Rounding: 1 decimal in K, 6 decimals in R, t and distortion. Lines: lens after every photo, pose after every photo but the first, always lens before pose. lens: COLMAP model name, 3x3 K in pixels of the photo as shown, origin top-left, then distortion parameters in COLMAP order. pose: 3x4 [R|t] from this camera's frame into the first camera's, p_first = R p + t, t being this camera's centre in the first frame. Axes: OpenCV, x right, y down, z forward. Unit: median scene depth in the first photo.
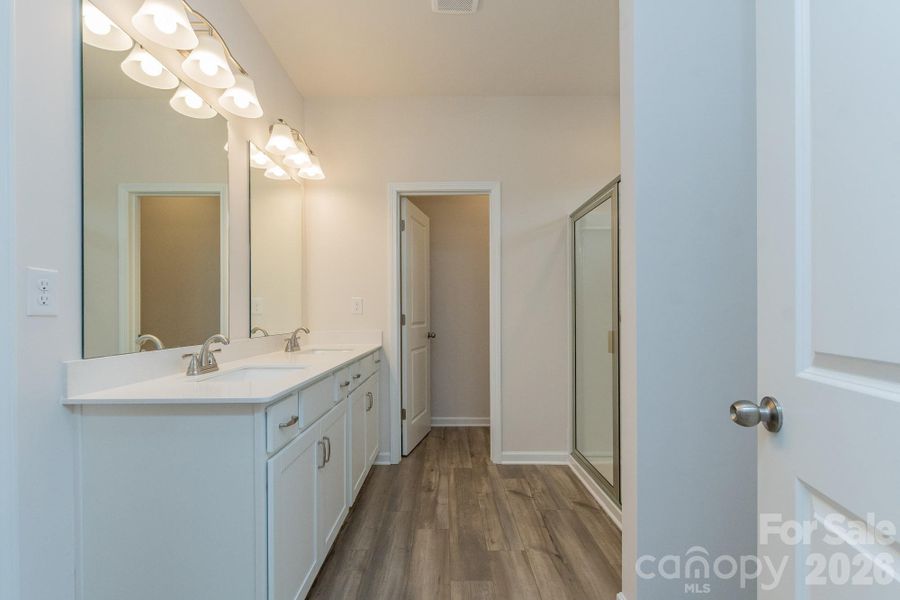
lens RADIAL K [[389.8, 0, 454.9], [0, 389.8, 314.3], [0, 0, 1]] dist [0.001266, 0.000108]
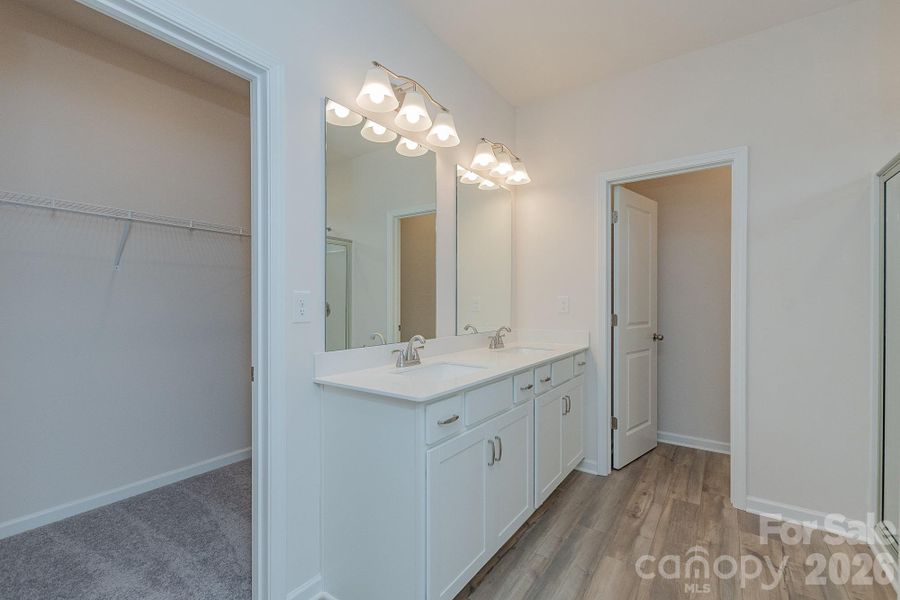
lens RADIAL K [[396.1, 0, 461.0], [0, 396.1, 303.6], [0, 0, 1]] dist [0.000975, 0.000165]
pose [[0.818683, 0.011305, -0.574134, 0.133297], [-0.009215, 0.999936, 0.006549, -0.035013], [0.574172, -0.000070, 0.818735, 0.041861]]
